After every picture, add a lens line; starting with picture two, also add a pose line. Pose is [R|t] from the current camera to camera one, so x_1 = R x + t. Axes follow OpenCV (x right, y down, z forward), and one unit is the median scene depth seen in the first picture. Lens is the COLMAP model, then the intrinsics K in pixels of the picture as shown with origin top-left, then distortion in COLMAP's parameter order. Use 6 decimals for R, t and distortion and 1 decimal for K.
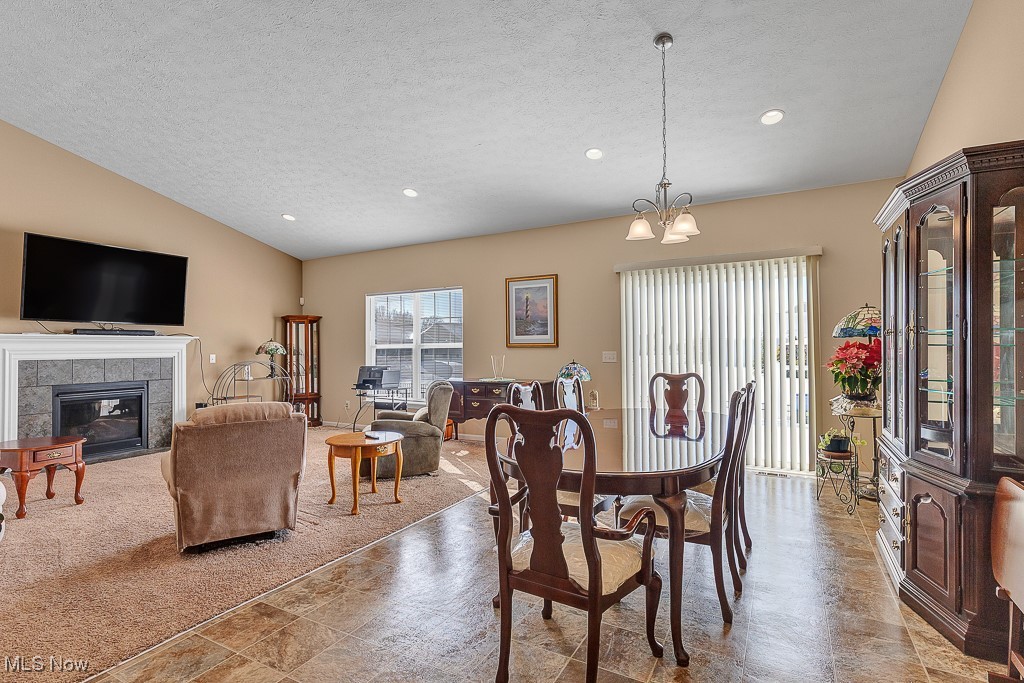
lens RADIAL K [[490.7, 0, 512.0], [0, 490.7, 341.5], [0, 0, 1]] dist [0.000622, -0.000002]
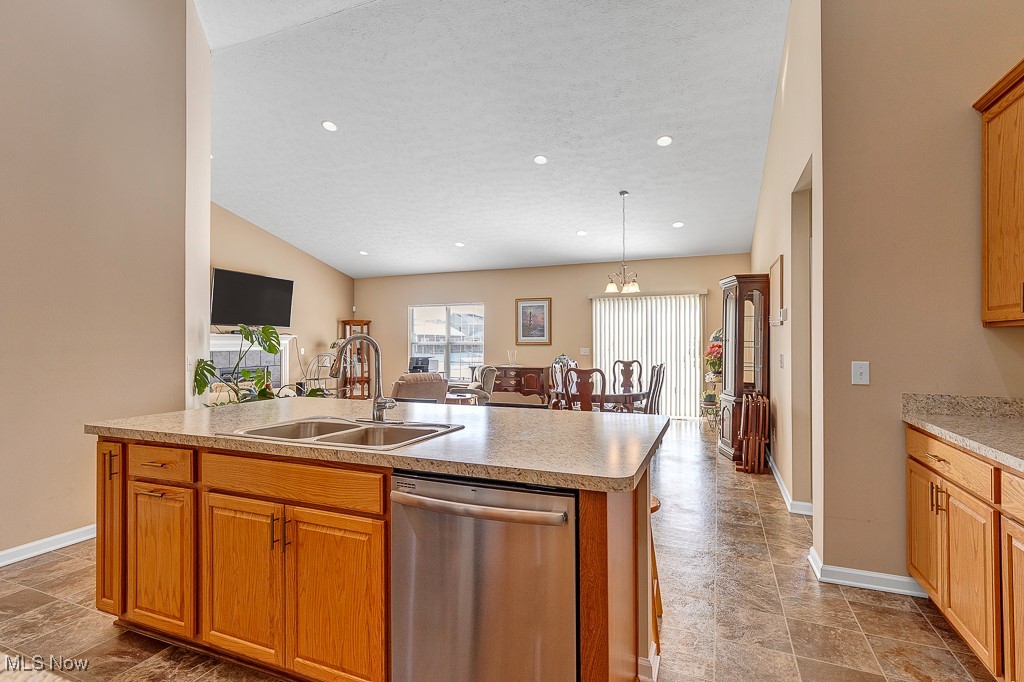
lens RADIAL K [[488.0, 0, 512.3], [0, 488.0, 338.0], [0, 0, 1]] dist [0.009352, -0.000757]
pose [[0.994084, 0.008495, 0.108281, -0.201409], [-0.008794, 0.999959, 0.002279, -0.013249], [-0.108257, -0.003218, 0.994118, -0.531512]]
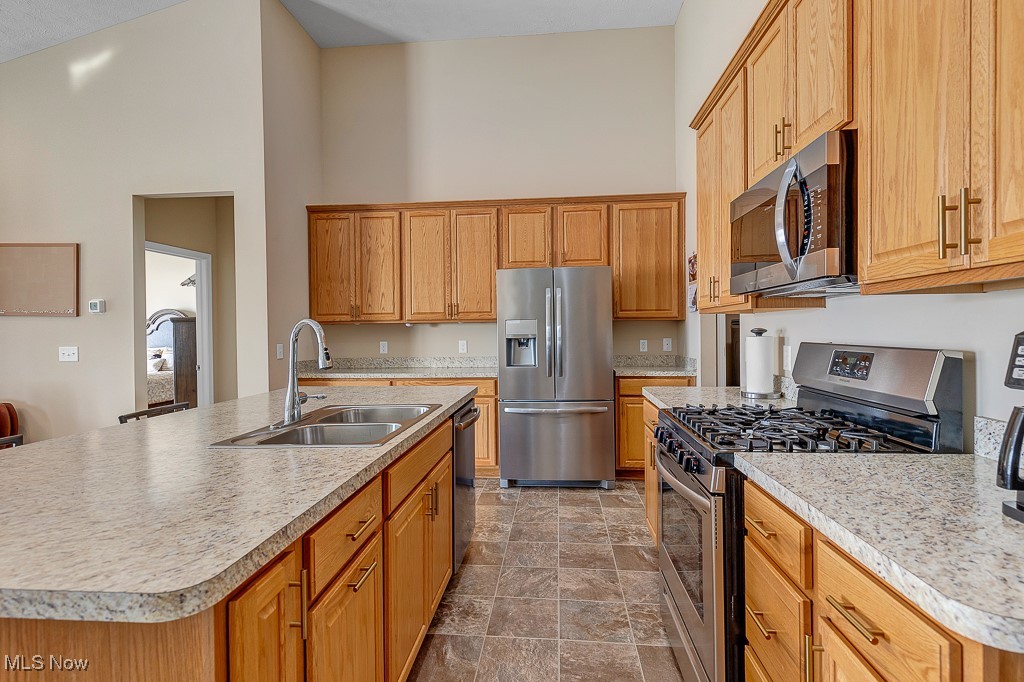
lens RADIAL K [[488.0, 0, 512.3], [0, 488.0, 338.0], [0, 0, 1]] dist [0.009352, -0.000757]
pose [[-0.401657, 0.002127, 0.915788, -0.625632], [0.004731, 0.999989, -0.000248, -0.000629], [-0.915778, 0.004233, -0.401662, -0.138638]]
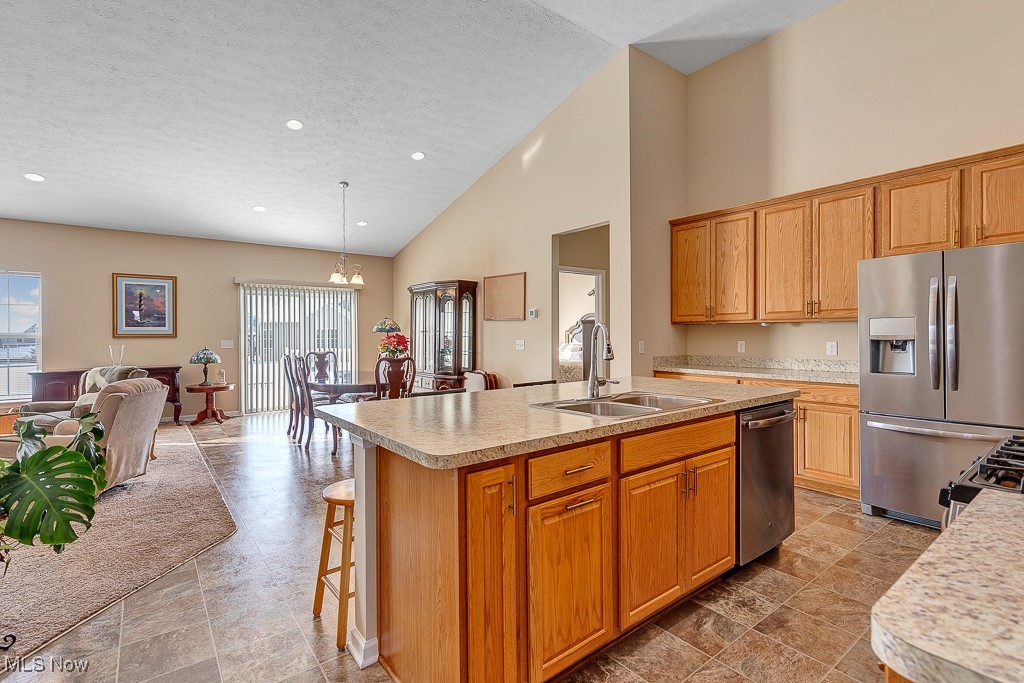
lens RADIAL K [[476.2, 0, 517.2], [0, 476.2, 338.6], [0, 0, 1]] dist [0.003132, -0.000042]
pose [[0.388911, -0.000931, 0.921275, -0.686728], [-0.010384, 0.999932, 0.005394, -0.000567], [-0.921217, -0.011664, 0.388874, -0.238156]]
